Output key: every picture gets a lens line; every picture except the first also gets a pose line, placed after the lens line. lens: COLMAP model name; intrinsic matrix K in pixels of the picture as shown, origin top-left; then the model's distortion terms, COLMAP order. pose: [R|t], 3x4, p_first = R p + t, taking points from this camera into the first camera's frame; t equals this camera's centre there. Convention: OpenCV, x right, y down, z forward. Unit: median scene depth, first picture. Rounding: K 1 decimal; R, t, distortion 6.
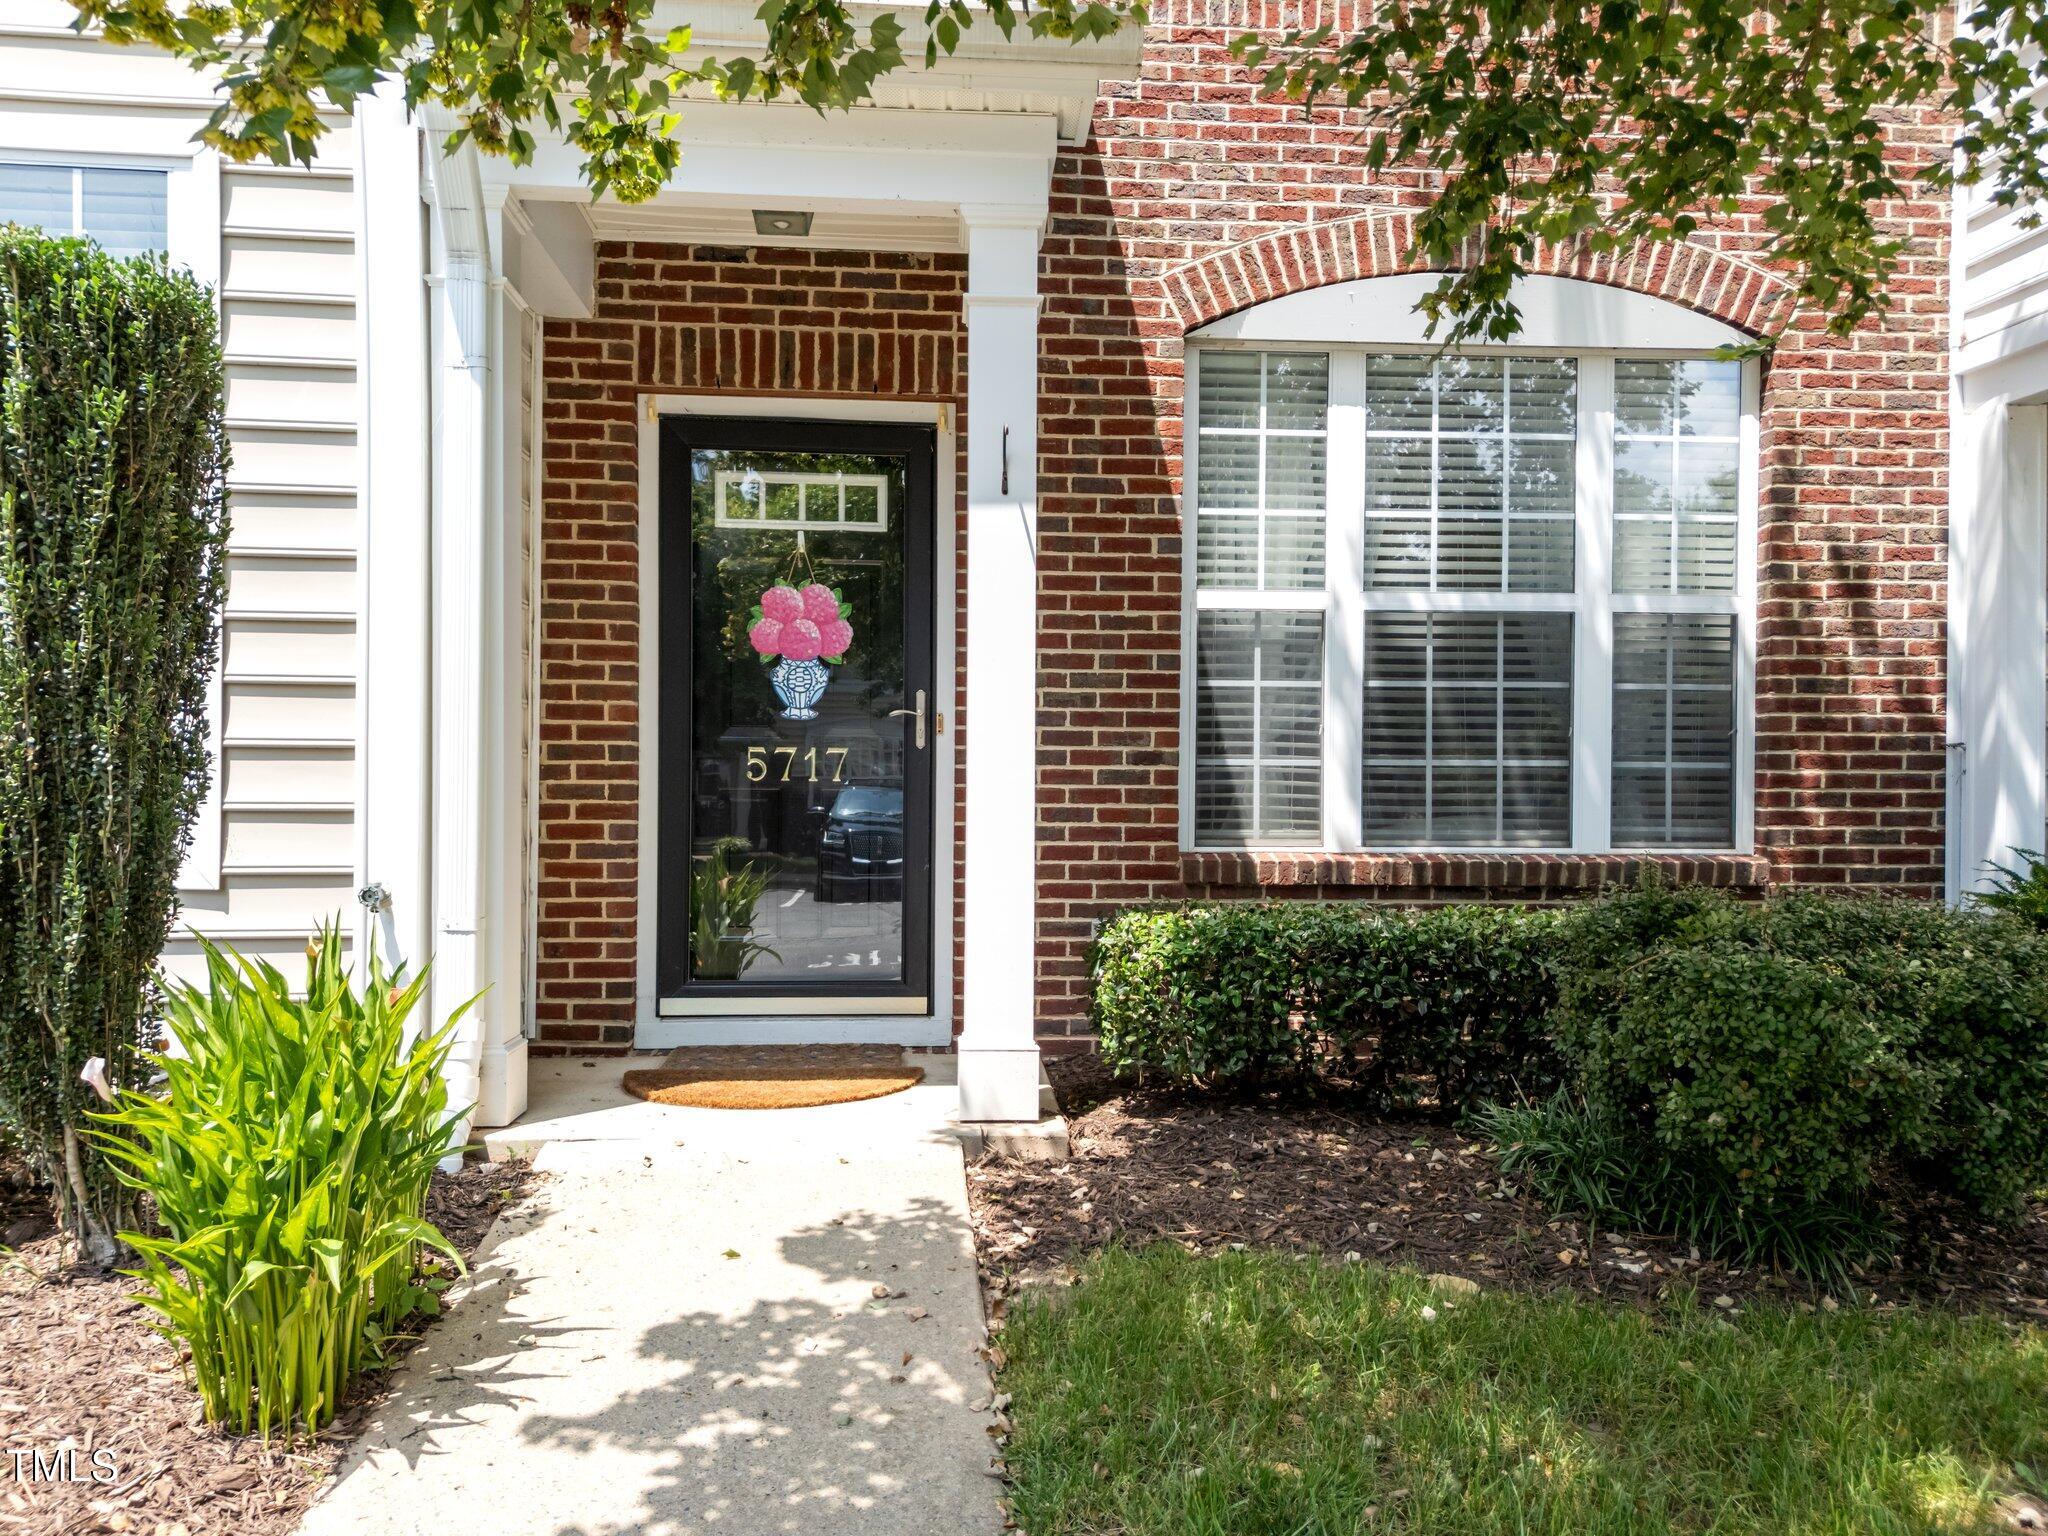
lens RADIAL K [[1522.9, 0, 1028.4], [0, 1522.9, 778.6], [0, 0, 1]] dist [0.075529, -0.062451]
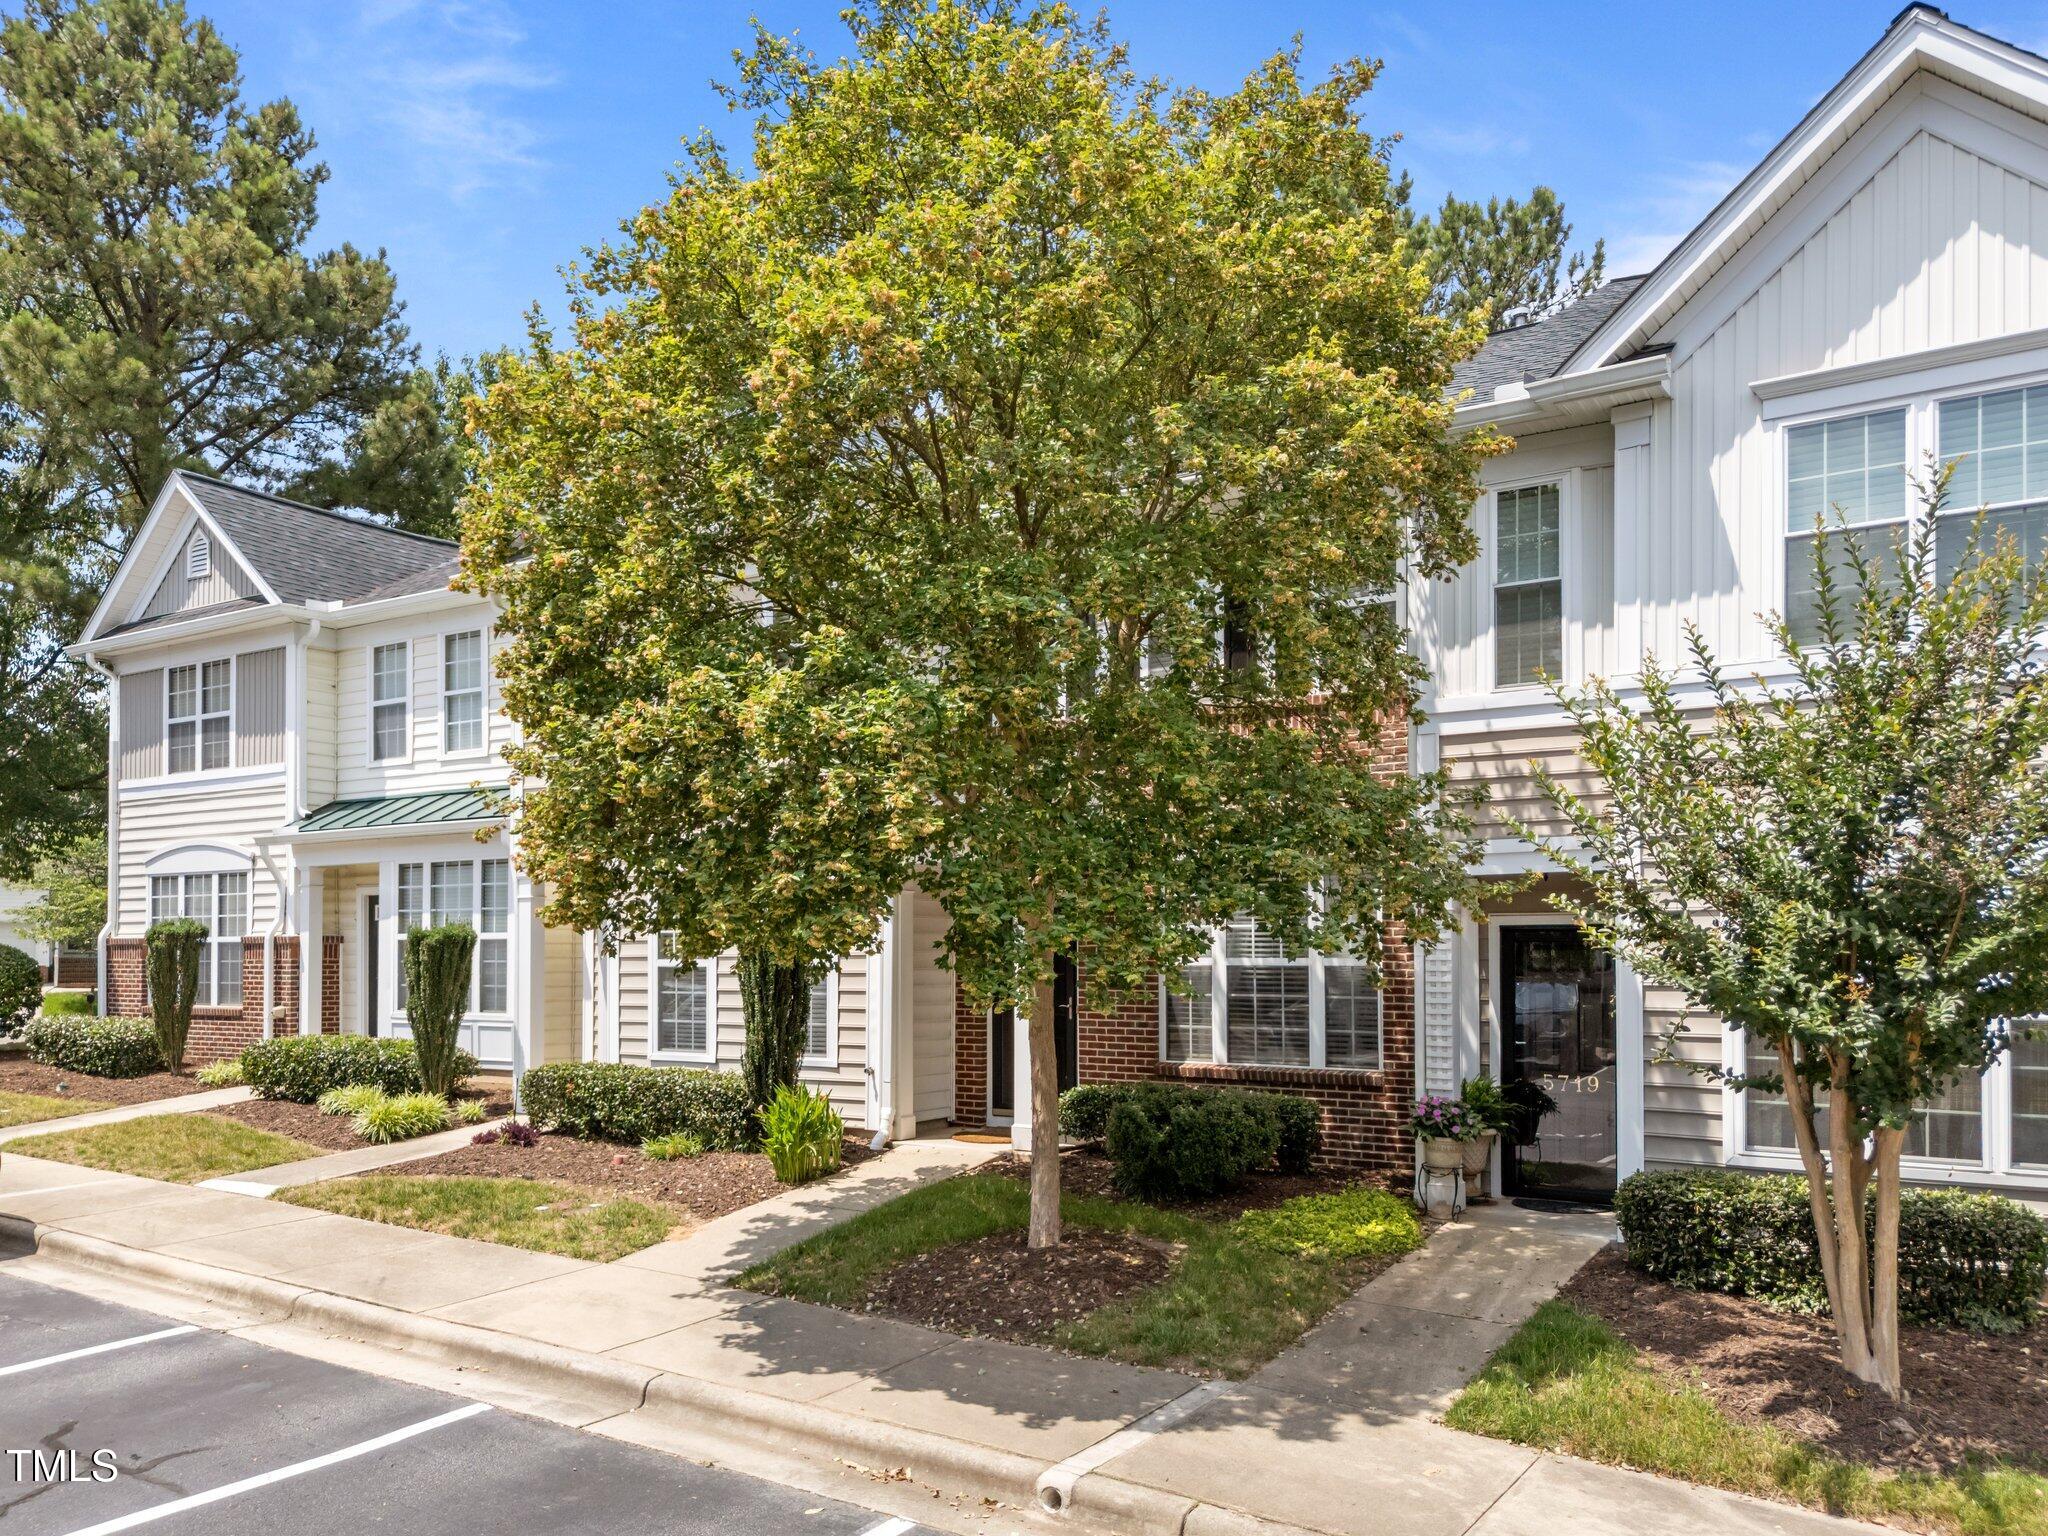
lens RADIAL K [[1562.2, 0, 1028.9], [0, 1562.2, 962.6], [0, 0, 1]] dist [0.056966, -0.064516]
pose [[0.807198, 0.000046, -0.590280, 1.456512], [0.017243, 0.999571, 0.023657, -0.181527], [0.590029, -0.029274, 0.806852, -1.204835]]
